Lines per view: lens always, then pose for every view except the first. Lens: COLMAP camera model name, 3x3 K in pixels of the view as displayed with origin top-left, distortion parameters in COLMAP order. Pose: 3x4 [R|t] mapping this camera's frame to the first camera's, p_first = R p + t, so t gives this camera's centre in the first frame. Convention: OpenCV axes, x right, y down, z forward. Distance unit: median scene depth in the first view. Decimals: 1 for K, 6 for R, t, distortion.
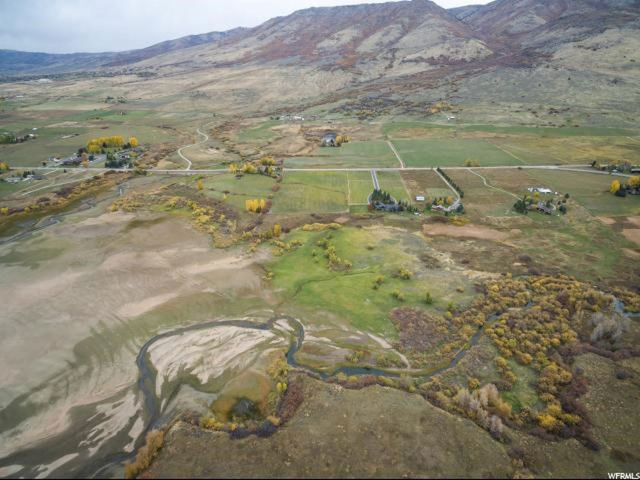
lens RADIAL K [[355.4, 0, 320.0], [0, 355.4, 240.0], [0, 0, 1]] dist [0.002061, -0.000612]
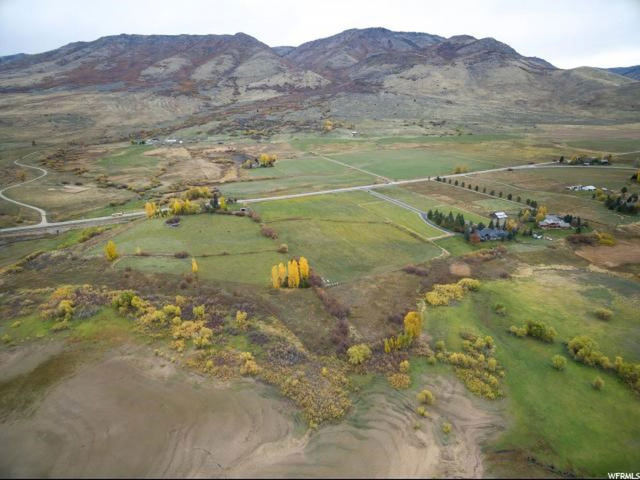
lens RADIAL K [[355.4, 0, 320.0], [0, 355.4, 240.0], [0, 0, 1]] dist [0.002061, -0.000612]
pose [[0.897665, -0.155612, 0.412289, -0.060722], [0.190381, 0.980708, -0.044357, -0.020328], [-0.397432, 0.118309, 0.909973, 0.100733]]
